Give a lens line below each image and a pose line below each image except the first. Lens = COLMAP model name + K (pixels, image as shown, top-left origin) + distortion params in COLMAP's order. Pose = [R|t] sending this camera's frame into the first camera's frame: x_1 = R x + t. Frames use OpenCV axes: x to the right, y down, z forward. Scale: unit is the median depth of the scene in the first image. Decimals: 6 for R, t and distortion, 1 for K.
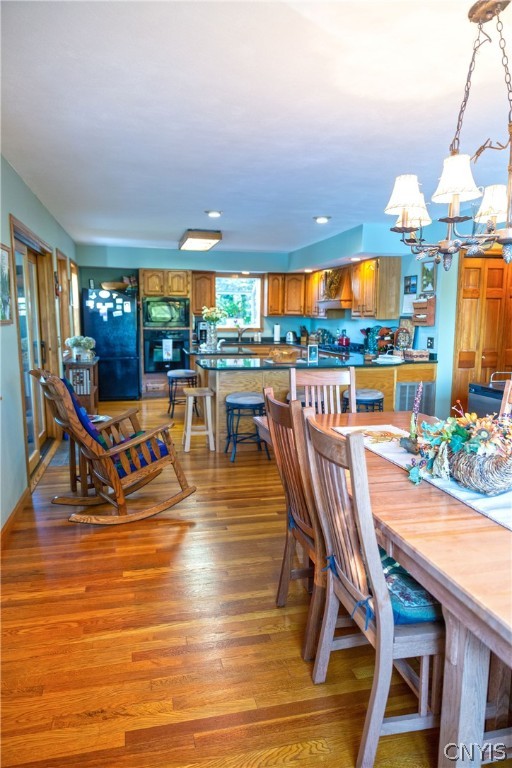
lens RADIAL K [[519.8, 0, 261.7], [0, 519.8, 388.0], [0, 0, 1]] dist [0.022148, -0.007719]
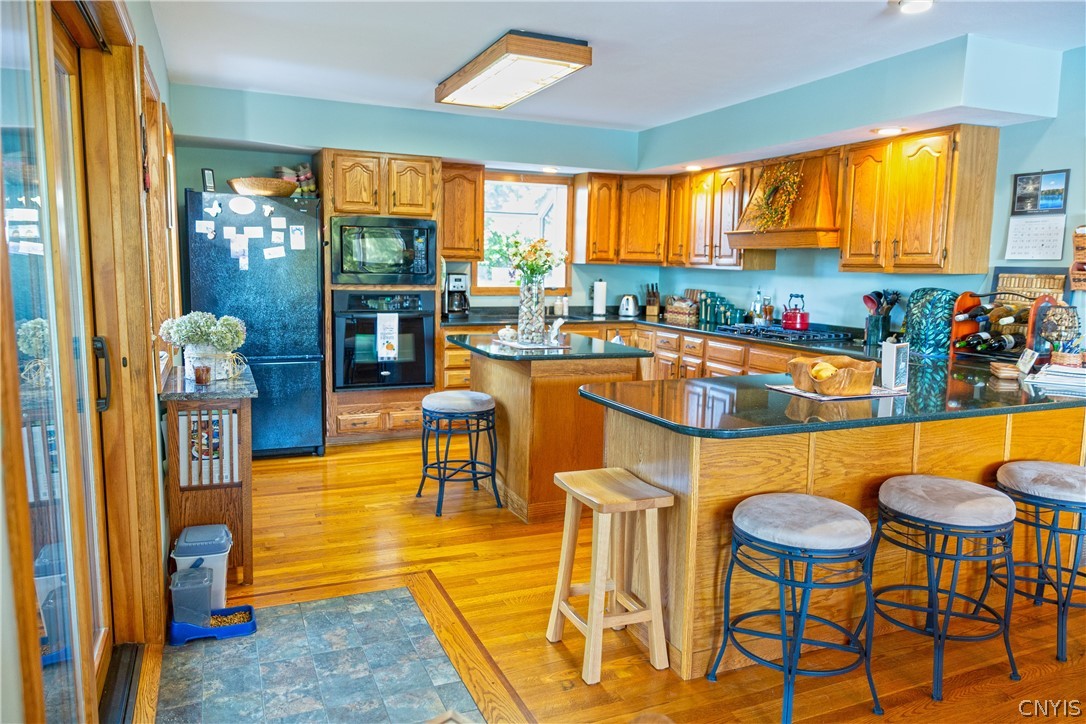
lens RADIAL K [[735.1, 0, 533.2], [0, 735.1, 356.9], [0, 0, 1]] dist [0.022148, -0.007719]
pose [[0.984469, -0.010245, 0.175260, -0.175905], [0.012105, 0.999881, -0.009542, -0.050693], [-0.175141, 0.011515, 0.984476, 0.379396]]
